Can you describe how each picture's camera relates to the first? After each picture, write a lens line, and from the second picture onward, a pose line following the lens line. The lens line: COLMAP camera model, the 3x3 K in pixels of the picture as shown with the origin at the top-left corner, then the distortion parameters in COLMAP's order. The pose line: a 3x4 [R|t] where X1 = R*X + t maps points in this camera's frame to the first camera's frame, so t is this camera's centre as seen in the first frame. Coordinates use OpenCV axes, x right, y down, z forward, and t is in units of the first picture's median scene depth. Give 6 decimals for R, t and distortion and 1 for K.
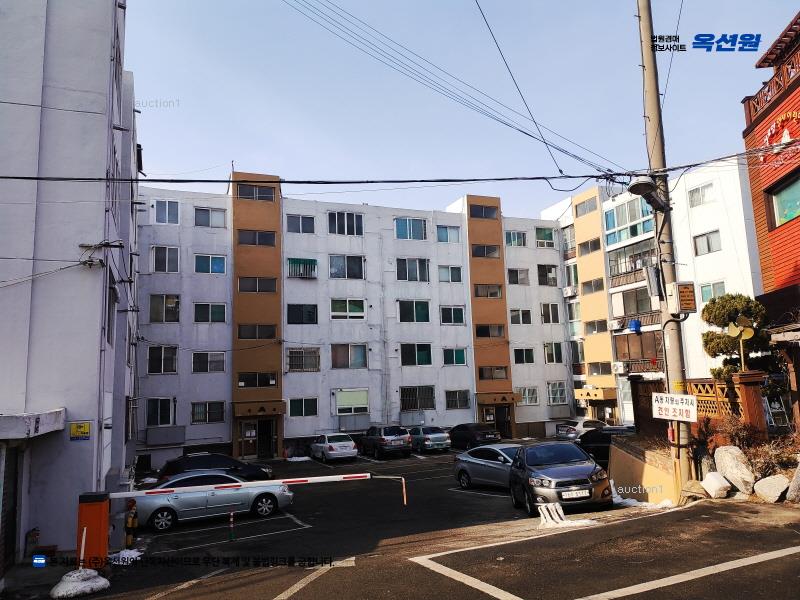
lens RADIAL K [[597.3, 0, 399.8], [0, 597.3, 297.0], [0, 0, 1]] dist [0.076031, -0.090737]
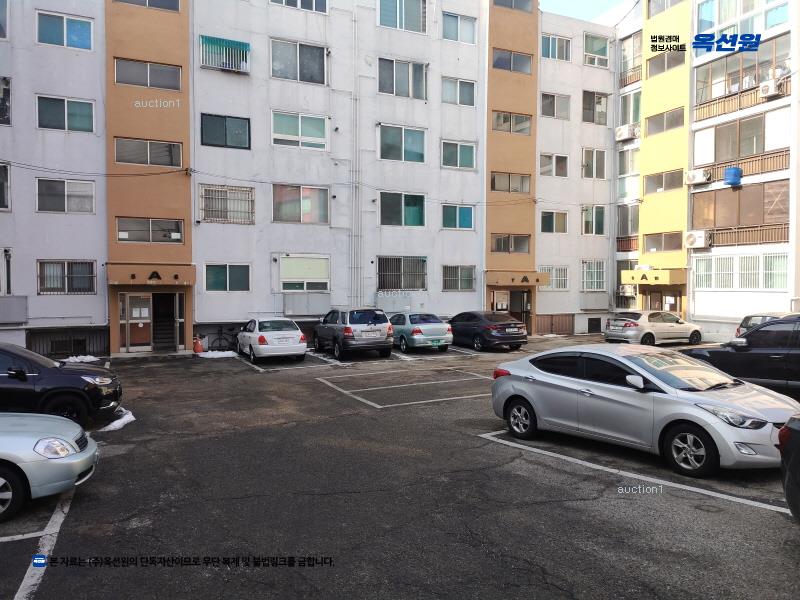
lens RADIAL K [[597.3, 0, 399.8], [0, 597.3, 297.0], [0, 0, 1]] dist [0.076031, -0.090737]
pose [[0.998297, 0.036411, 0.045573, -0.002966], [-0.043667, 0.984477, 0.169993, 0.079569], [-0.038676, -0.171693, 0.984391, 0.323281]]
